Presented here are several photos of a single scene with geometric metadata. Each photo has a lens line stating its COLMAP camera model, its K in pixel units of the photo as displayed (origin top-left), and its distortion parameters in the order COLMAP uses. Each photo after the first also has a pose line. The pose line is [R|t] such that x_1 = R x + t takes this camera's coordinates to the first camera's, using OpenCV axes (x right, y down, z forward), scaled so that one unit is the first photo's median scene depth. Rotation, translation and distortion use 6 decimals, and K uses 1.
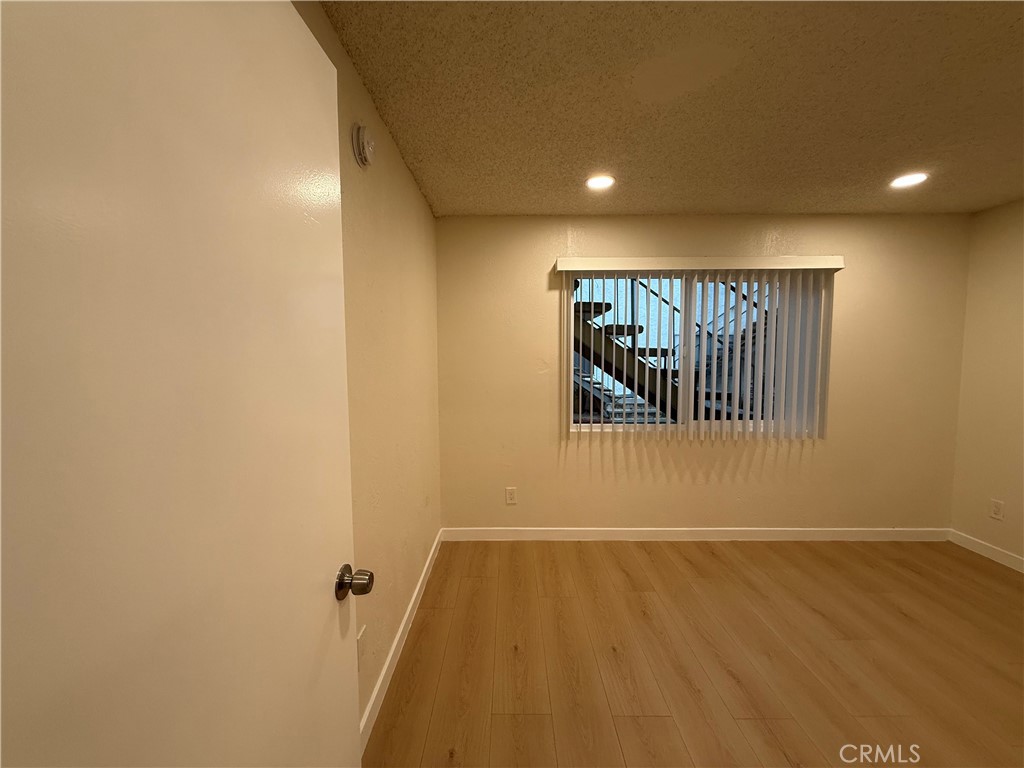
lens RADIAL K [[407.6, 0, 510.3], [0, 407.6, 383.1], [0, 0, 1]] dist [-0.000114, 0.000285]
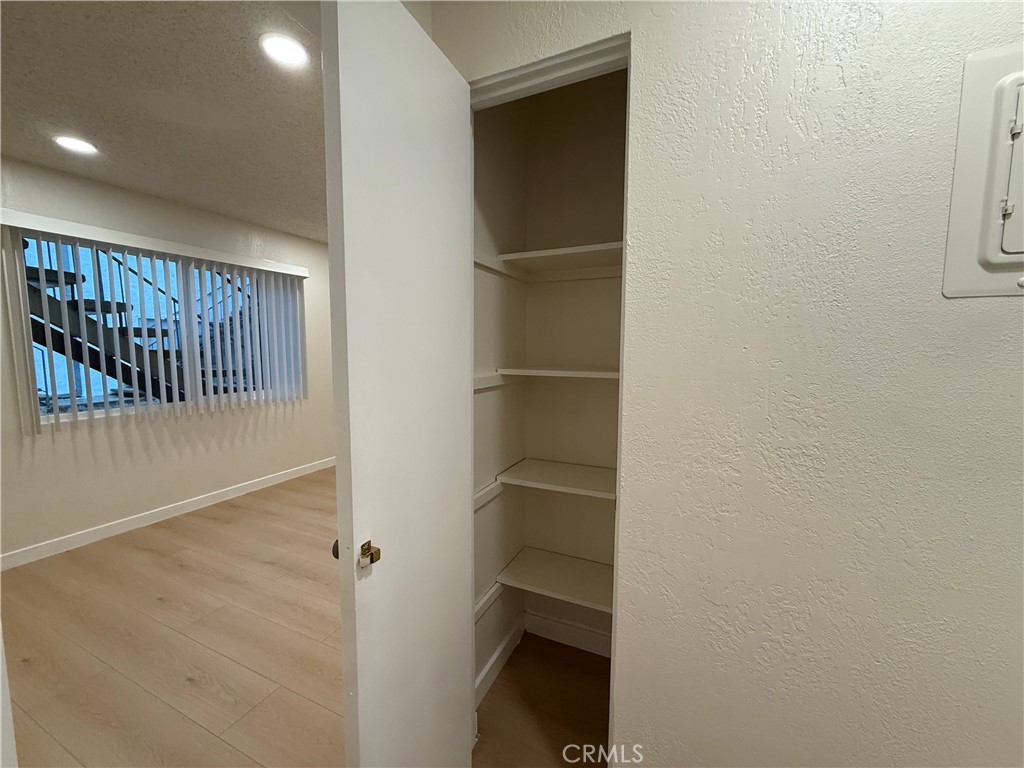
lens RADIAL K [[407.6, 0, 510.3], [0, 407.6, 383.1], [0, 0, 1]] dist [-0.000114, 0.000285]
pose [[0.419129, -0.077406, 0.904621, -0.193954], [0.057868, 0.996611, 0.058466, 0.041881], [-0.906081, 0.027844, 0.422188, -0.216959]]
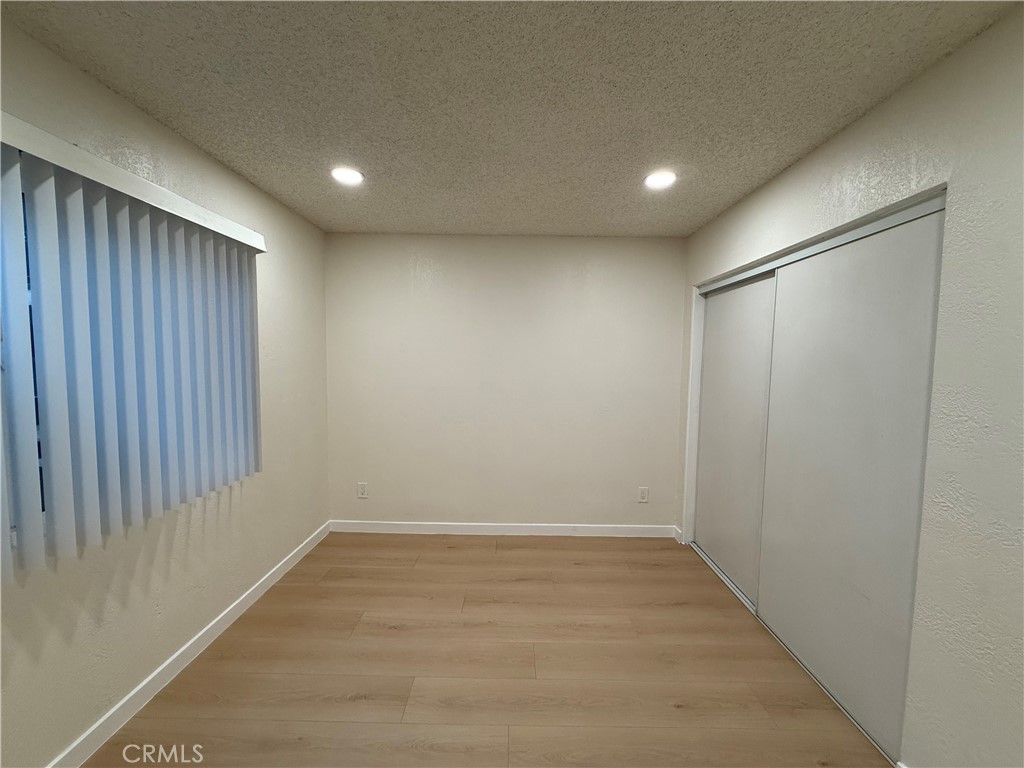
lens RADIAL K [[406.2, 0, 510.9], [0, 406.2, 382.2], [0, 0, 1]] dist [-0.002172, -0.000194]
pose [[-0.002628, -0.055899, 0.998433, 0.017741], [0.059053, 0.996685, 0.055956, -0.043652], [-0.998251, 0.059108, 0.000682, 0.508848]]
